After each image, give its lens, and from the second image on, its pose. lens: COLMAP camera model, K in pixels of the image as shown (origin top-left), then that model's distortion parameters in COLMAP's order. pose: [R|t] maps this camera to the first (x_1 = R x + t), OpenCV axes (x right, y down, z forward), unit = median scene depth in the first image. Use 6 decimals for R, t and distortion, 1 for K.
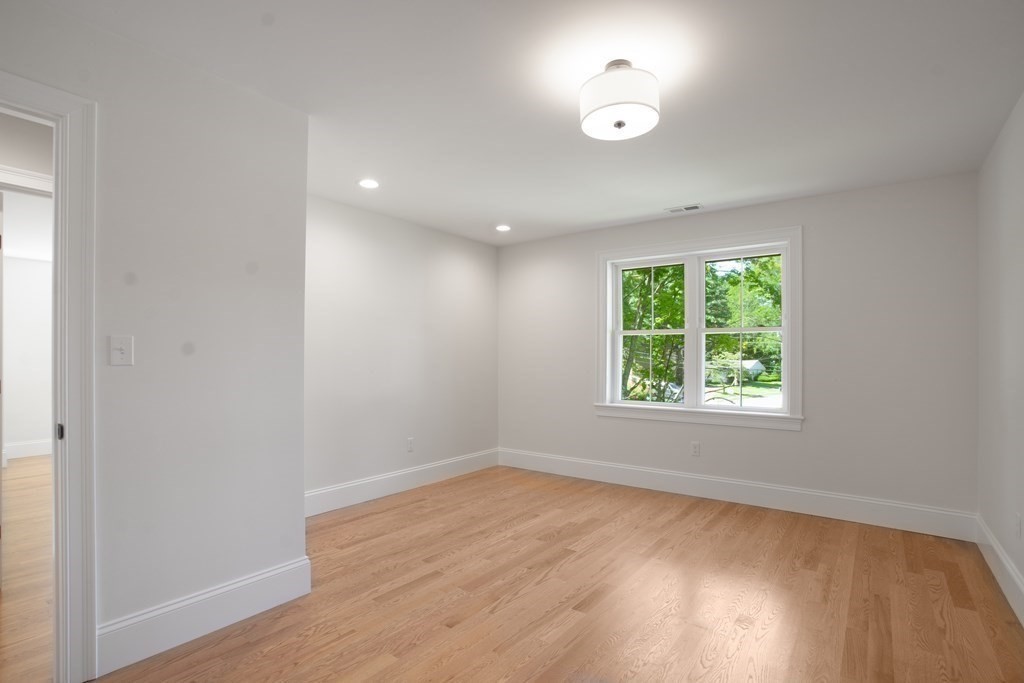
lens RADIAL K [[515.6, 0, 517.0], [0, 515.6, 369.3], [0, 0, 1]] dist [-0.077031, 0.041367]
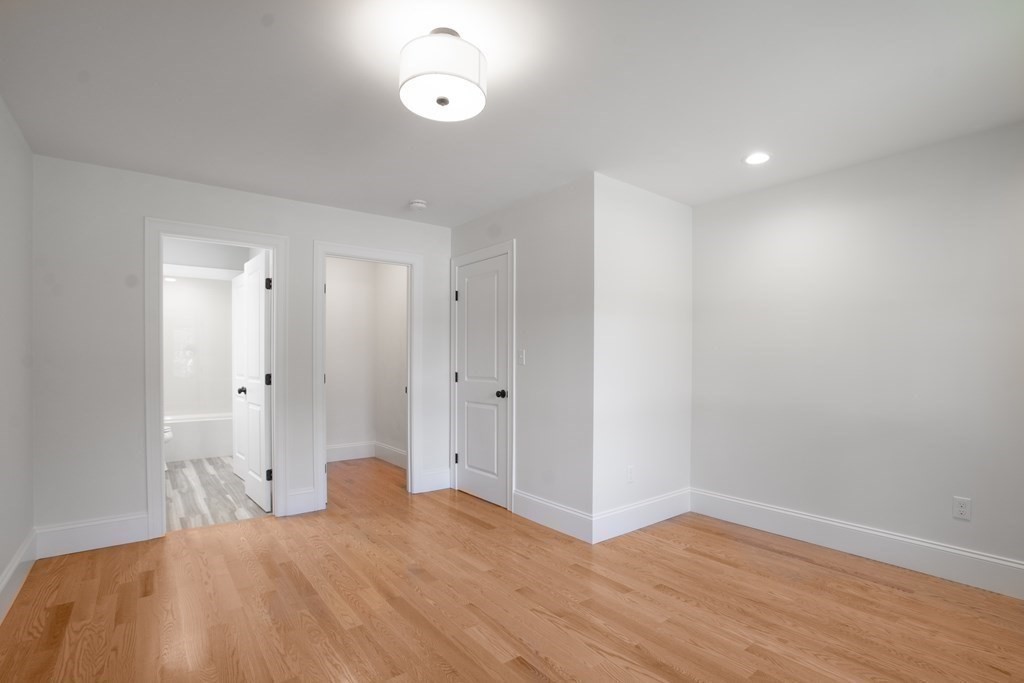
lens RADIAL K [[515.6, 0, 517.0], [0, 515.6, 369.3], [0, 0, 1]] dist [-0.077031, 0.041367]
pose [[-0.298522, 0.011037, -0.954339, 0.649553], [-0.027344, 0.999424, 0.020112, -0.014339], [0.954011, 0.032099, -0.298048, 0.885918]]
